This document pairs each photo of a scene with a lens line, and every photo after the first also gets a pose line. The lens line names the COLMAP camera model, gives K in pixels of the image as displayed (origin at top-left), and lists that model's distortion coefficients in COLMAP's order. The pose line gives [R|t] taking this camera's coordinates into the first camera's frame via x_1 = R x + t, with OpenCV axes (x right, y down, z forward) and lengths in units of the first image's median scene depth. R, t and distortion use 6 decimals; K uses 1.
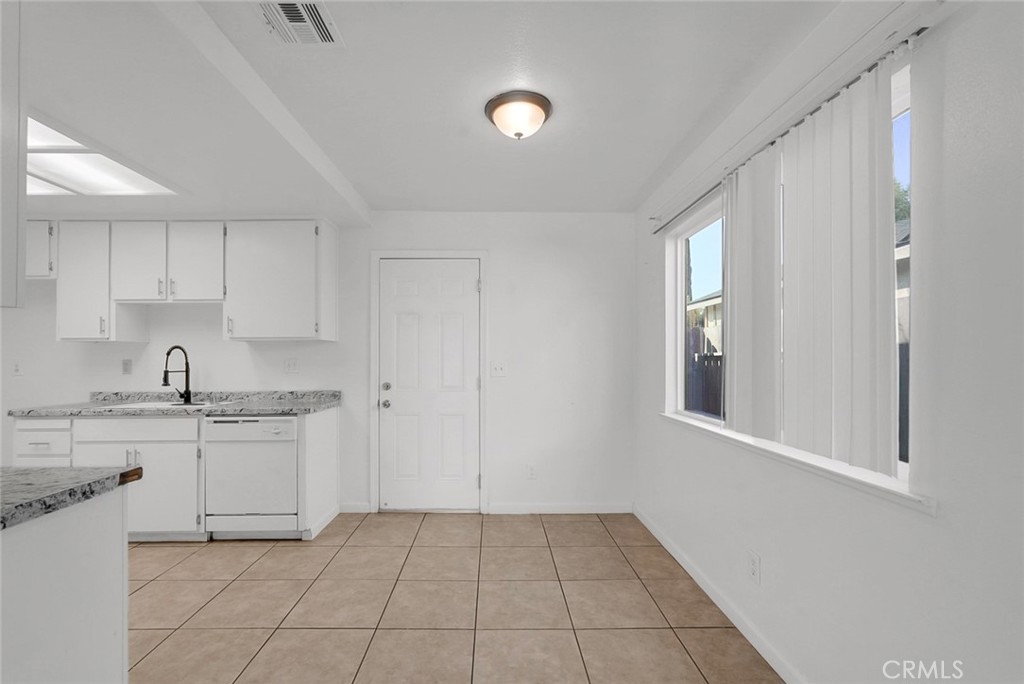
lens RADIAL K [[453.0, 0, 505.3], [0, 453.0, 356.2], [0, 0, 1]] dist [0.001633, 0.000923]
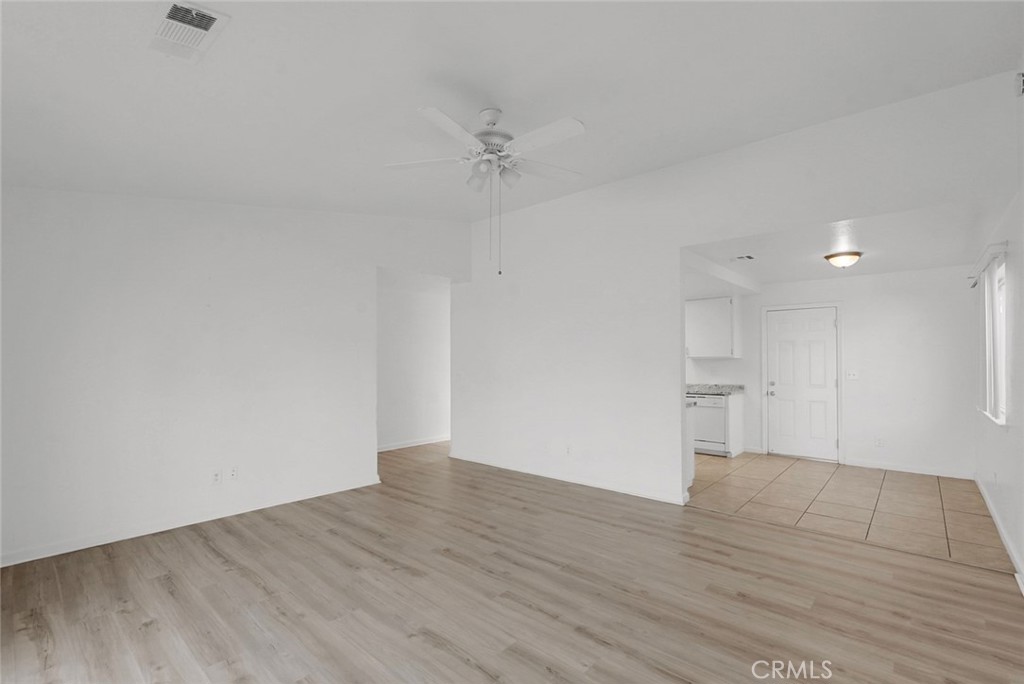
lens RADIAL K [[453.0, 0, 505.3], [0, 453.0, 356.2], [0, 0, 1]] dist [0.001633, 0.000923]
pose [[0.722242, -0.009635, -0.691573, 0.231735], [0.006586, 0.999953, -0.007052, -0.037805], [0.691609, 0.000538, 0.722272, -1.102109]]
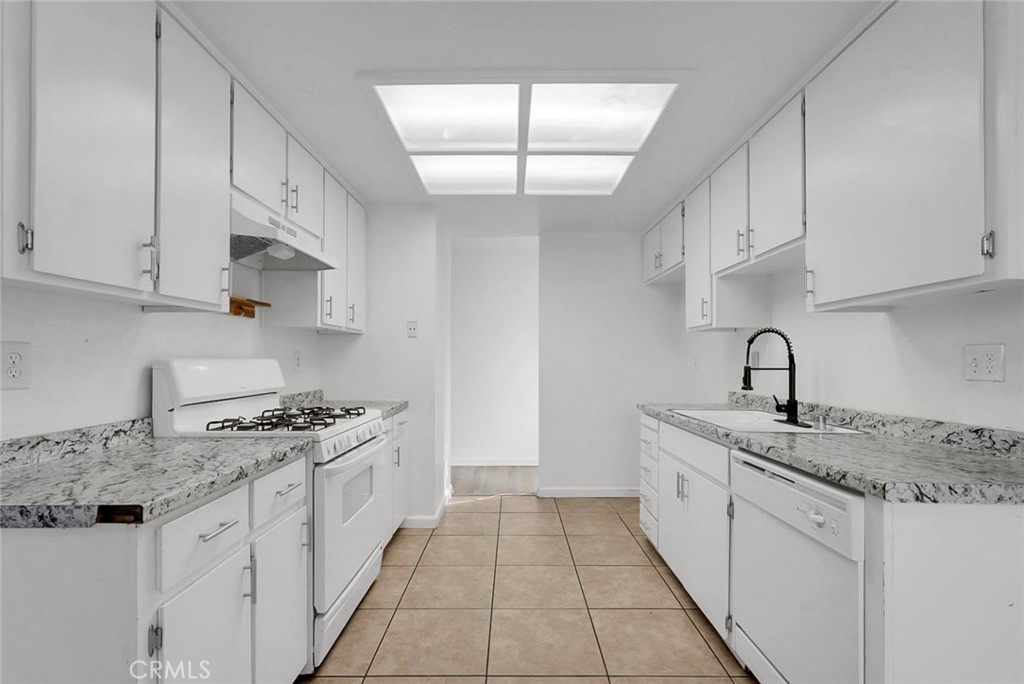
lens RADIAL K [[453.0, 0, 505.3], [0, 453.0, 356.2], [0, 0, 1]] dist [0.001633, 0.000923]
pose [[-0.030138, -0.003963, -0.999538, -0.078831], [0.004993, 0.999979, -0.004115, 0.017376], [0.999533, -0.005115, -0.030118, 0.667864]]
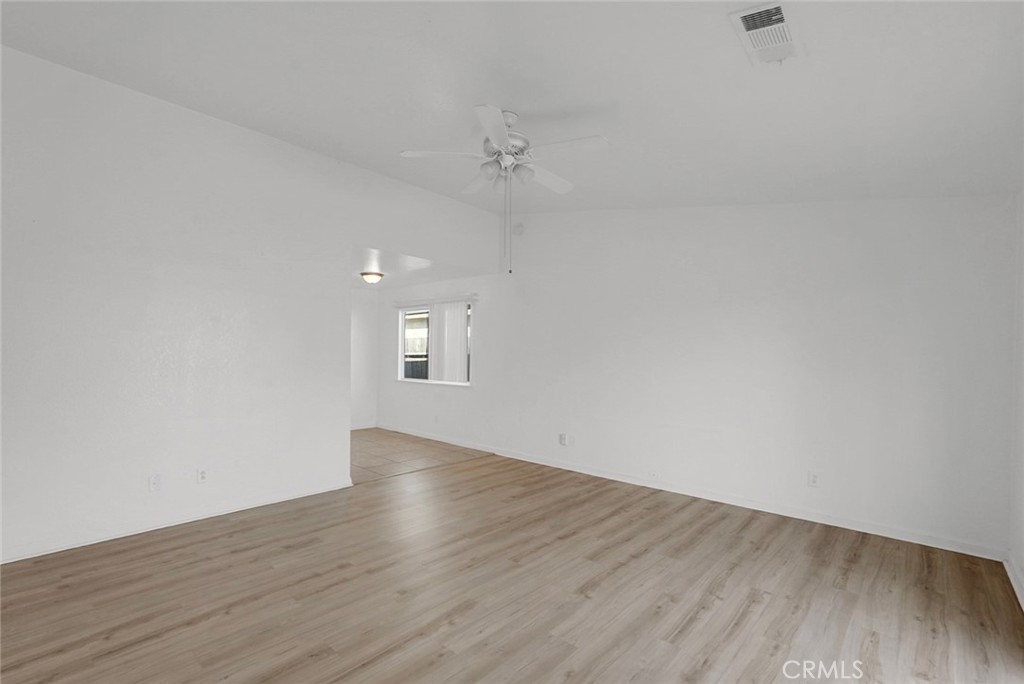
lens RADIAL K [[469.5, 0, 512.0], [0, 469.5, 342.0], [0, 0, 1]] dist [-0.001863, 0.000068]
pose [[0.682779, 0.030465, 0.729990, -1.032520], [-0.017490, 0.999526, -0.025355, -0.029330], [-0.730416, 0.004545, 0.682987, -1.154842]]
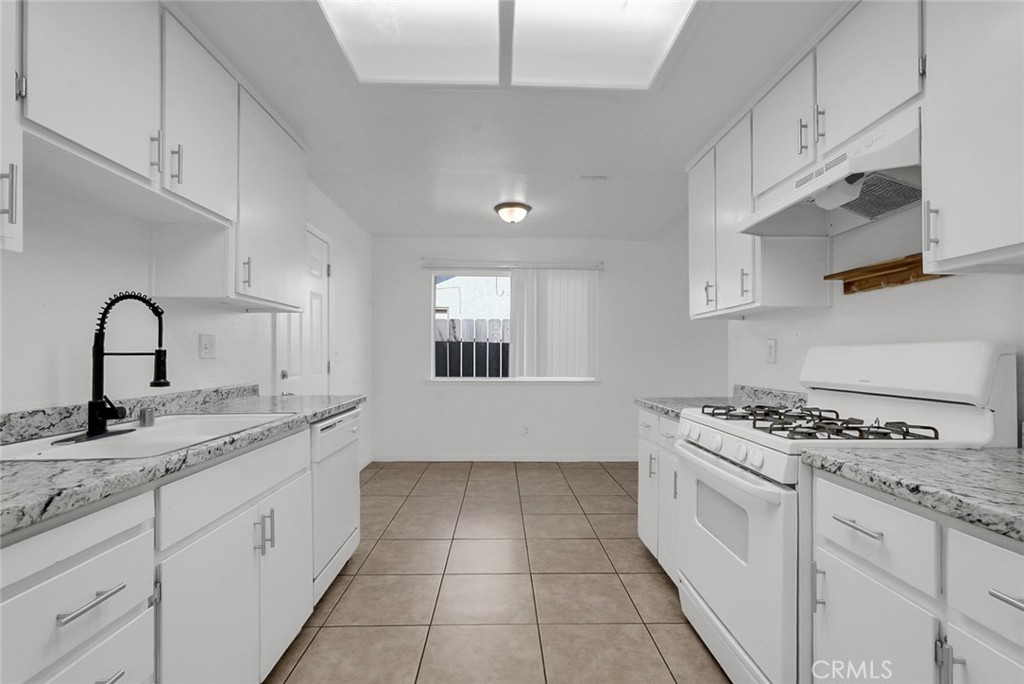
lens RADIAL K [[453.0, 0, 505.3], [0, 453.0, 356.2], [0, 0, 1]] dist [0.001633, 0.000923]
pose [[0.001314, 0.000139, 0.999999, -1.177035], [-0.009758, 0.999952, -0.000126, 0.033595], [-0.999952, -0.009758, 0.001315, 0.673888]]
